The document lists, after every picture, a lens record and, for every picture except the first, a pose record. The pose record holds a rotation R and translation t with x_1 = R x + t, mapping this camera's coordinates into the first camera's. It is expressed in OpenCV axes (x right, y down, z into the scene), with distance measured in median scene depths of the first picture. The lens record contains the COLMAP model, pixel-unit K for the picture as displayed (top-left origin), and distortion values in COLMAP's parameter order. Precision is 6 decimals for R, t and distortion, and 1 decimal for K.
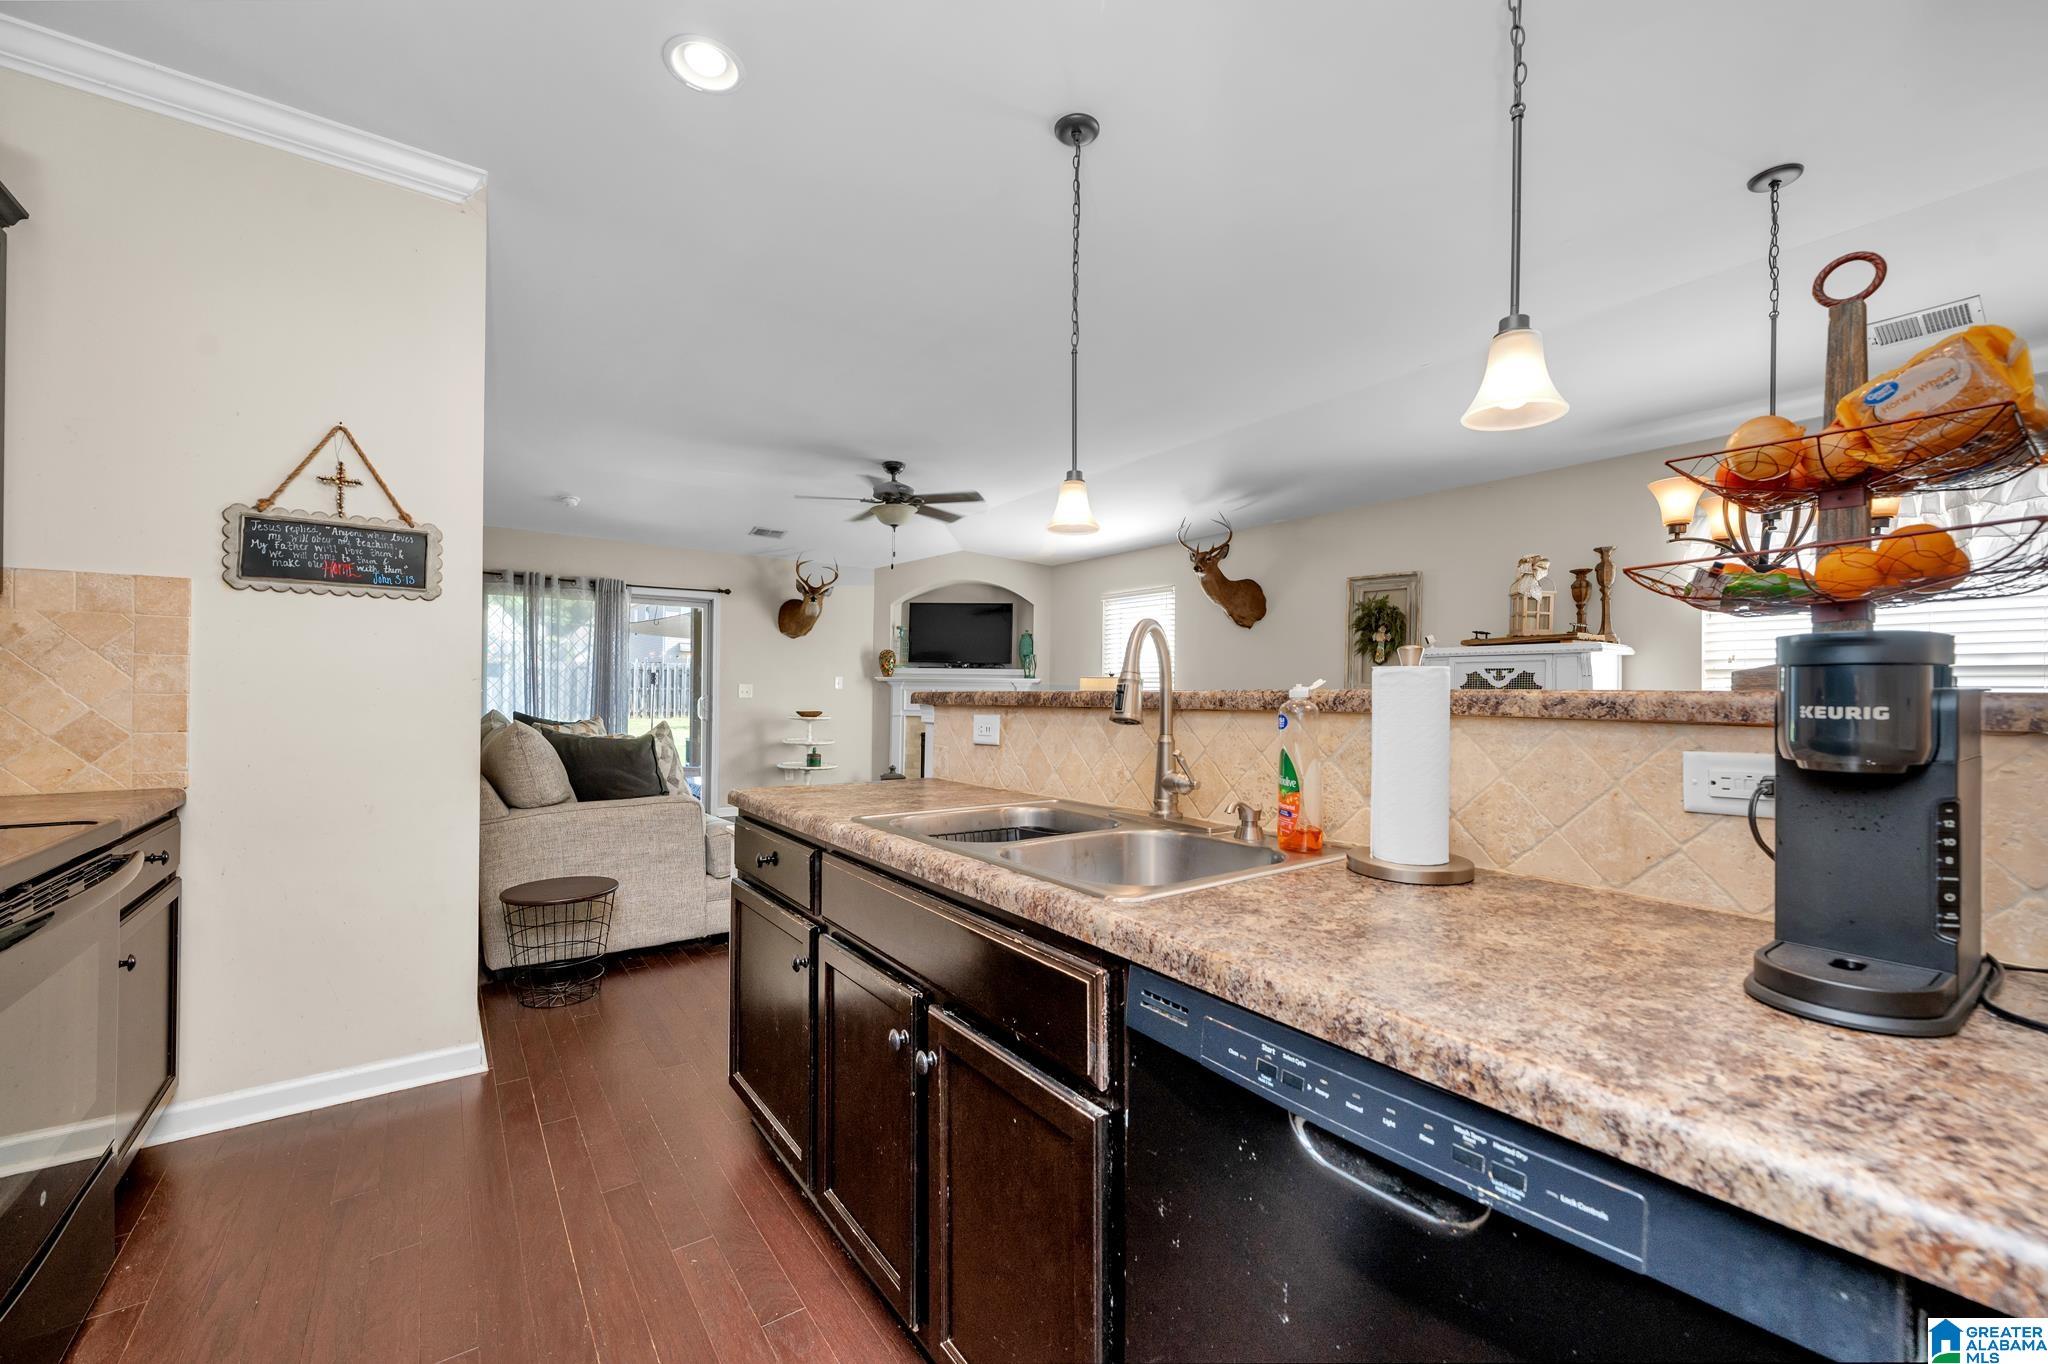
lens RADIAL K [[835.5, 0, 1018.4], [0, 835.5, 686.6], [0, 0, 1]] dist [0.000142, 0.001384]
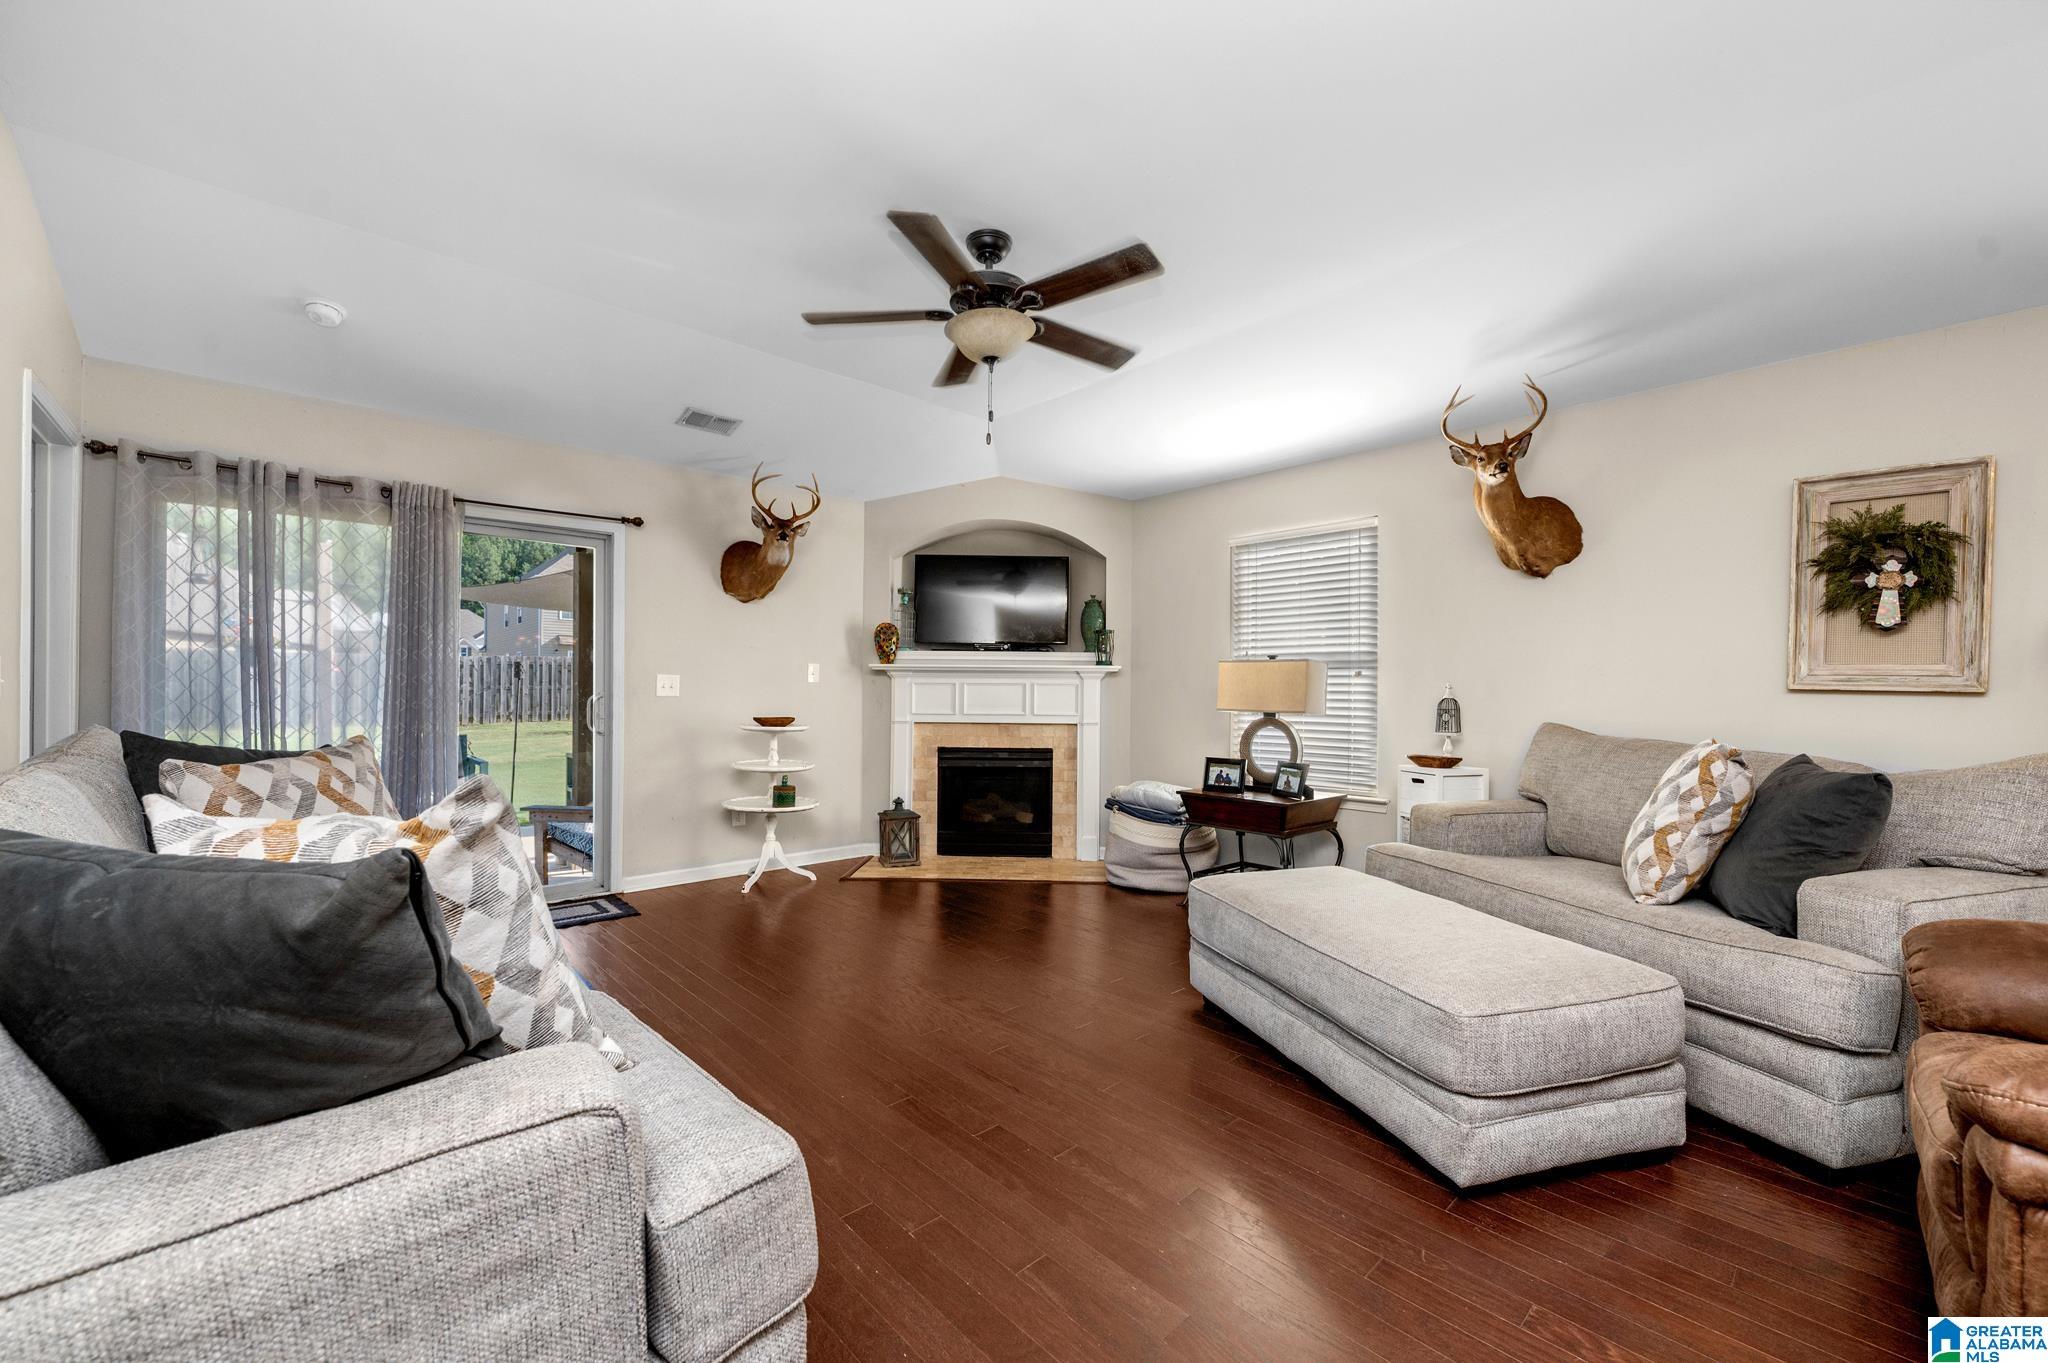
lens RADIAL K [[835.5, 0, 1023.6], [0, 835.5, 686.7], [0, 0, 1]] dist [0.000142, 0.001384]
pose [[0.992752, -0.004787, 0.120082, -0.169718], [0.004233, 0.999979, 0.004867, 0.005168], [-0.120103, -0.004323, 0.992752, 0.430272]]
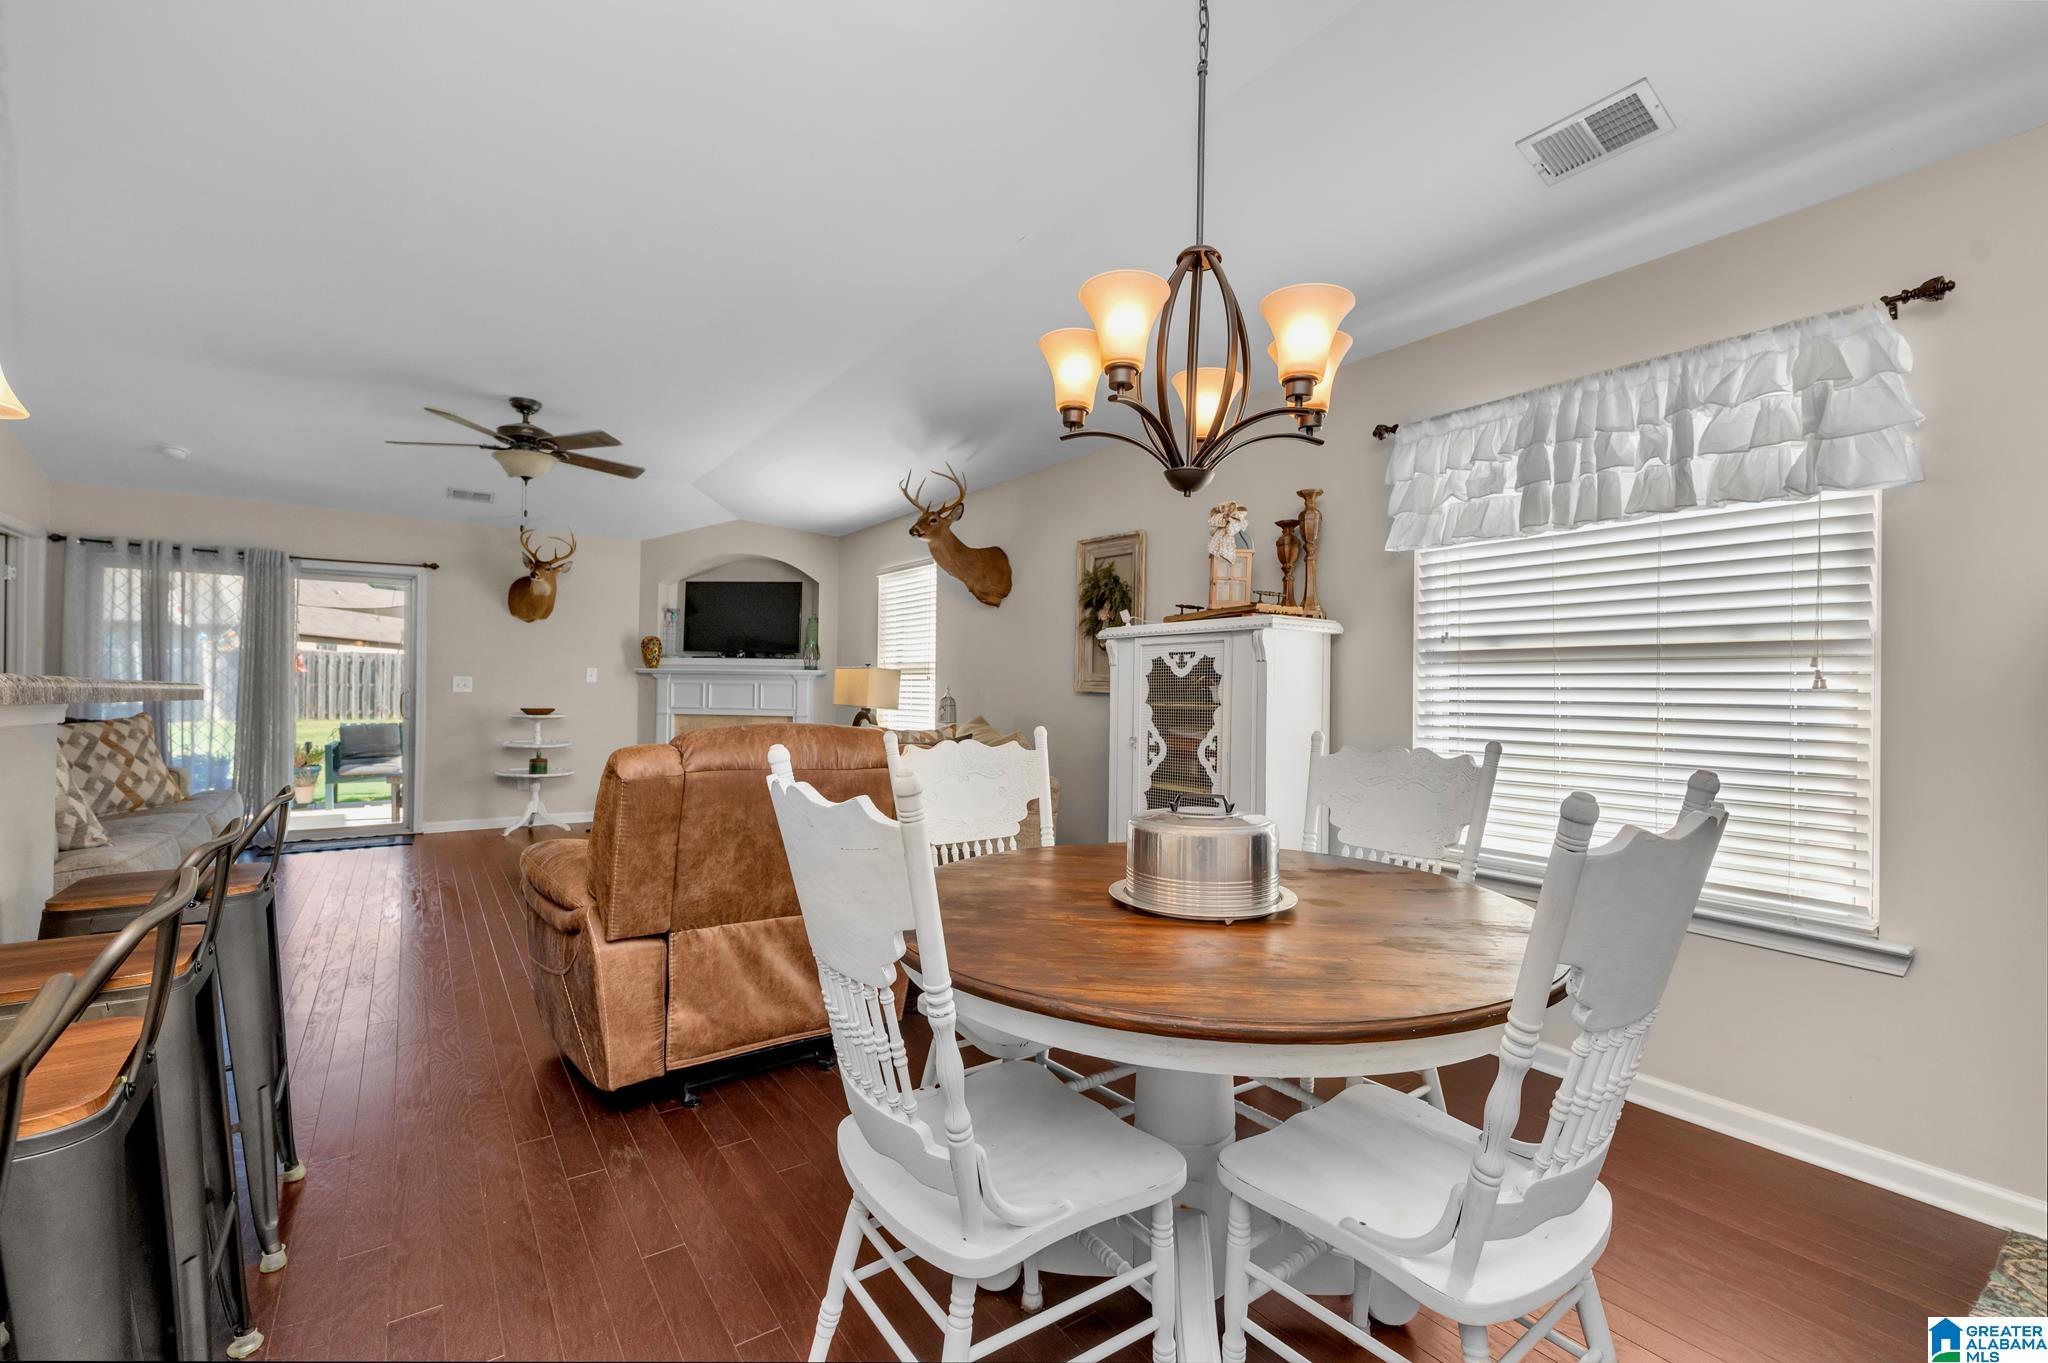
lens RADIAL K [[881.4, 0, 1020.8], [0, 881.4, 679.2], [0, 0, 1]] dist [0.001749, -0.000130]
pose [[0.999928, 0.000869, -0.011942, 0.302787], [-0.000923, 0.999990, -0.004448, 0.004614], [0.011938, 0.004459, 0.999919, 0.137856]]
